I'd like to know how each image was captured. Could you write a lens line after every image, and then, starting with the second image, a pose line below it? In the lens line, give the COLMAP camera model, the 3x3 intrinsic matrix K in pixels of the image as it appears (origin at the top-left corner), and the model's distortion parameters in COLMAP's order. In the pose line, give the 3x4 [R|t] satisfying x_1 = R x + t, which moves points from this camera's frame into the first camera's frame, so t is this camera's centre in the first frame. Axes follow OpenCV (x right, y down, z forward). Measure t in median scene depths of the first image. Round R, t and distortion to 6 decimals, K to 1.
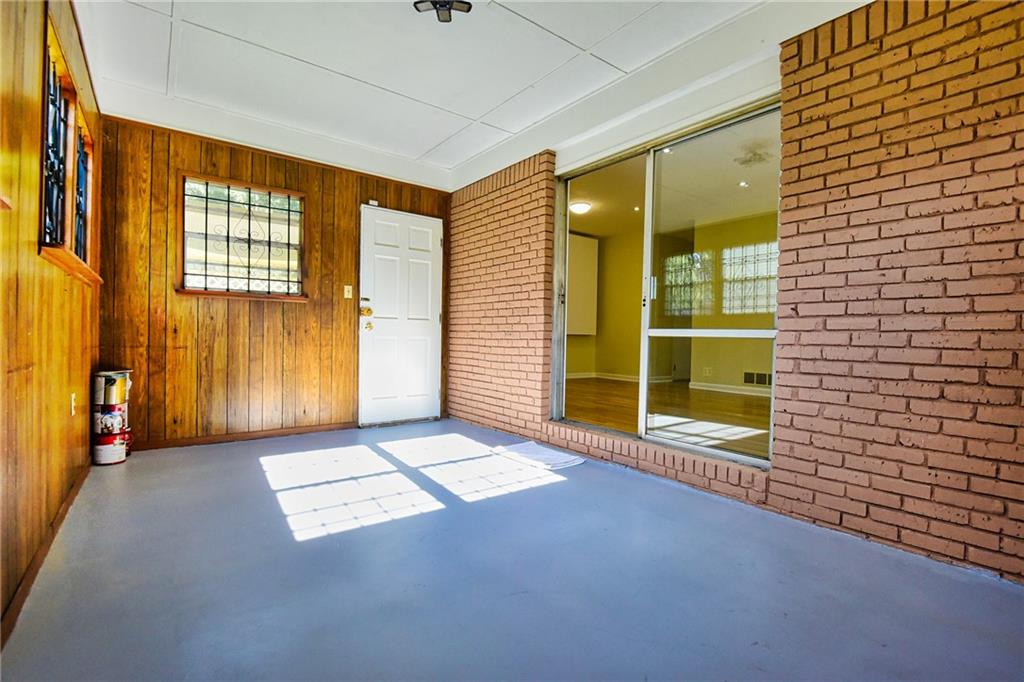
lens RADIAL K [[470.2, 0, 518.7], [0, 470.2, 342.4], [0, 0, 1]] dist [-0.019698, -0.000750]
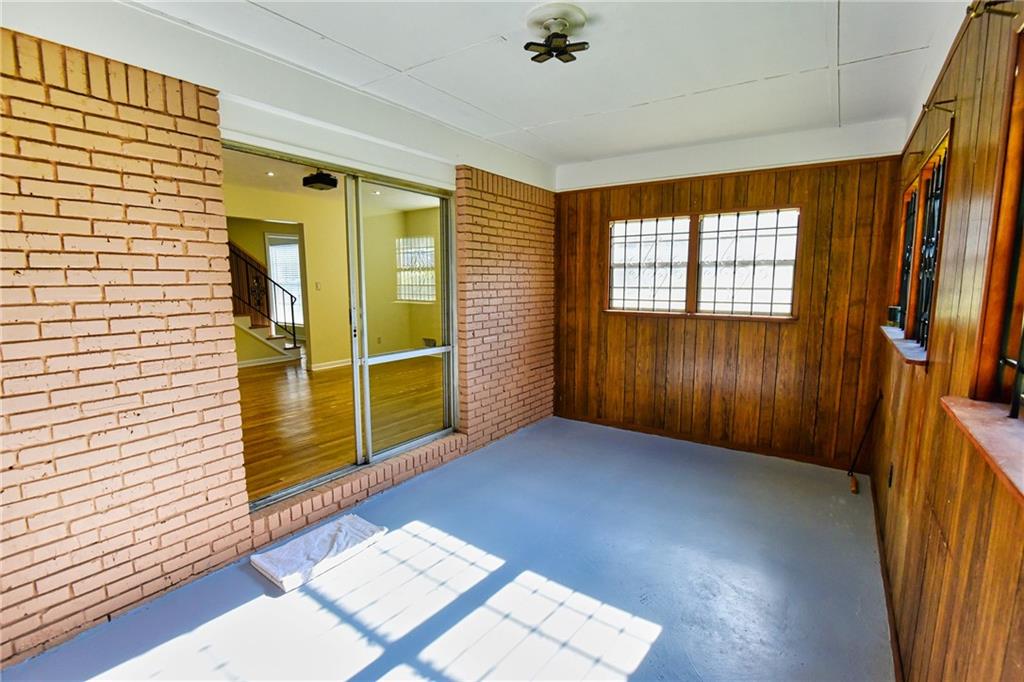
lens RADIAL K [[470.2, 0, 516.9], [0, 470.2, 342.2], [0, 0, 1]] dist [-0.019698, -0.000750]
pose [[-0.310793, -0.143263, 0.939619, -0.961099], [0.005203, 0.988304, 0.152407, -0.268169], [-0.950463, 0.052256, -0.306413, 1.223464]]
